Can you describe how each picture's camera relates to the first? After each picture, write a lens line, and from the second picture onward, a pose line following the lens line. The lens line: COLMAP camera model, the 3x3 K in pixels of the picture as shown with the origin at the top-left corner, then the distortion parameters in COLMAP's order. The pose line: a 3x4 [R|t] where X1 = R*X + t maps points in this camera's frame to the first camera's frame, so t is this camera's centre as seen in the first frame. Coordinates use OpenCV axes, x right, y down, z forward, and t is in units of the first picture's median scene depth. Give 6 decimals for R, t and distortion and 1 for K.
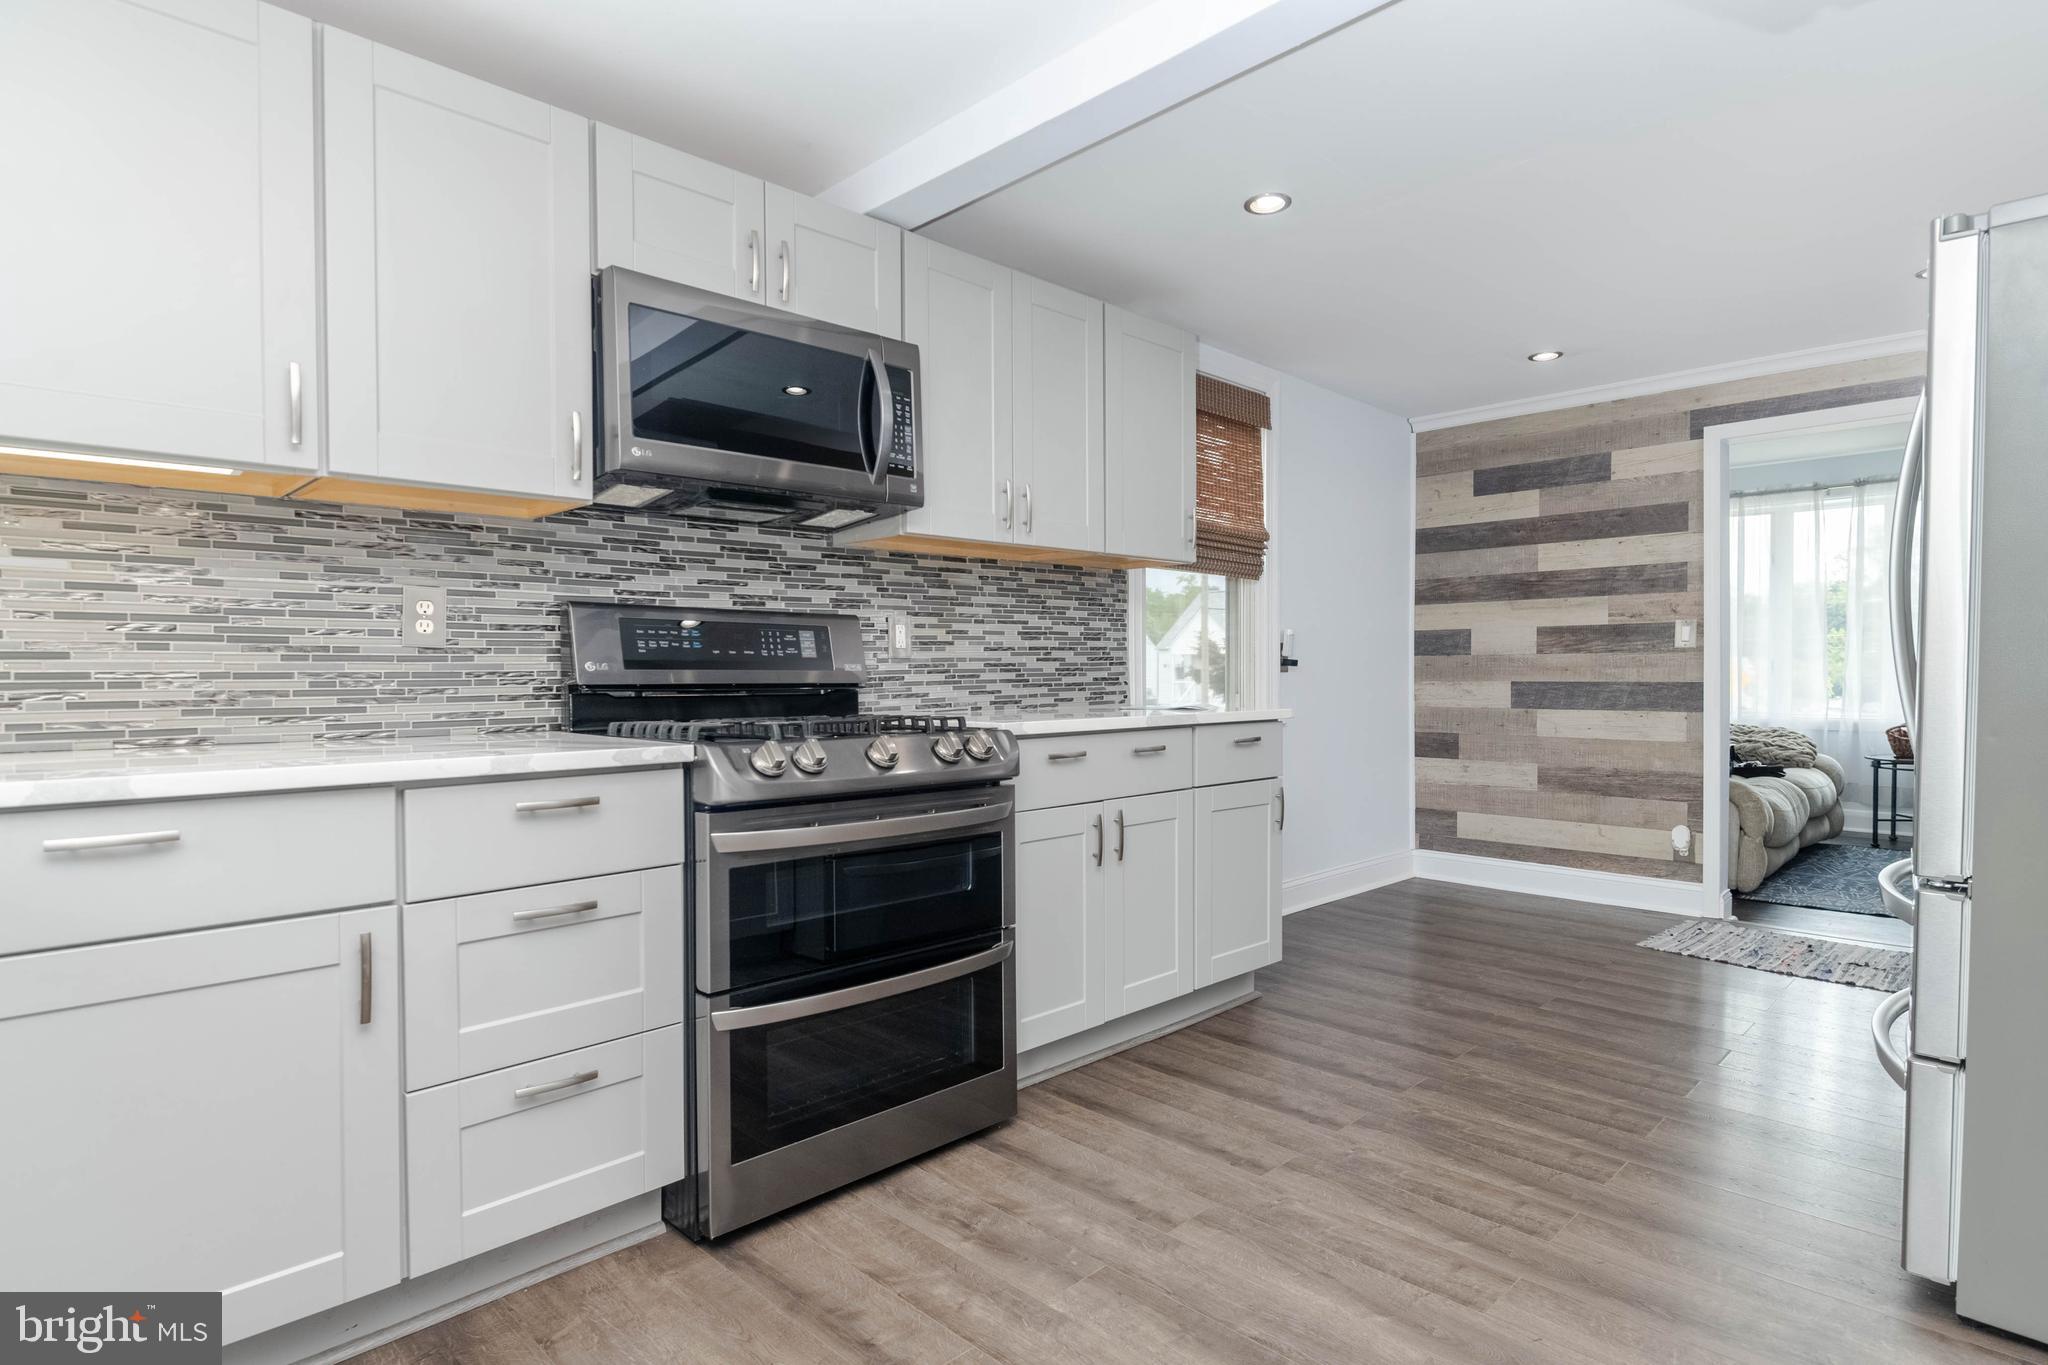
lens RADIAL K [[1079.7, 0, 1025.3], [0, 1079.7, 683.3], [0, 0, 1]] dist [-0.001141, -0.001966]
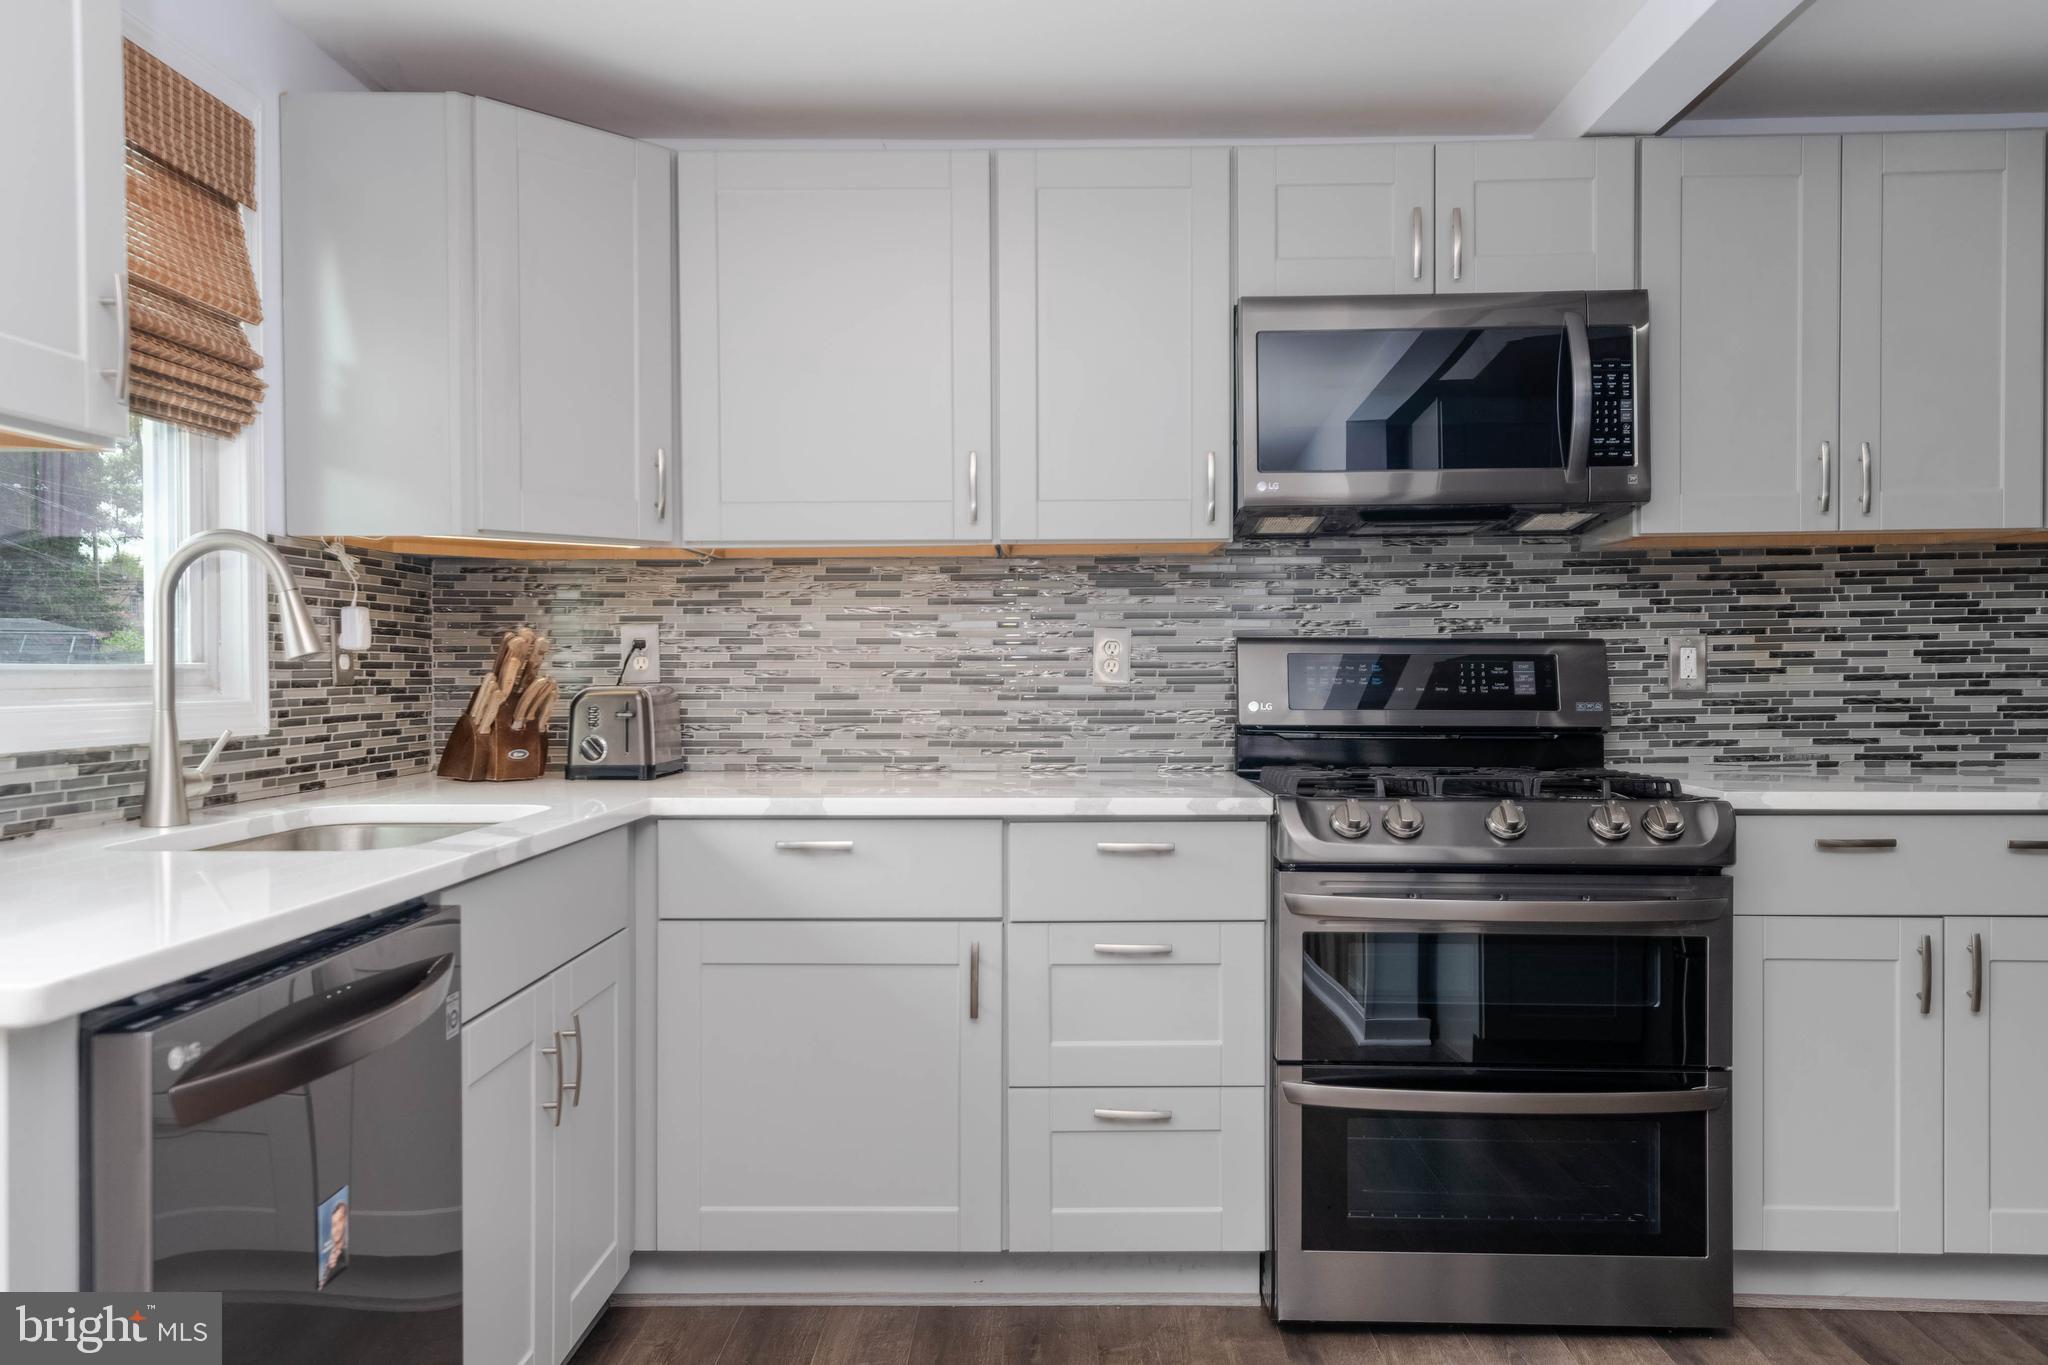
lens RADIAL K [[1534.5, 0, 1024.2], [0, 1534.5, 680.6], [0, 0, 1]] dist [0.037098, 0.019704]
pose [[0.689640, 0.008240, -0.724105, 0.418930], [-0.006364, 0.999966, 0.005318, -0.042246], [0.724124, 0.000941, 0.689669, -0.079465]]
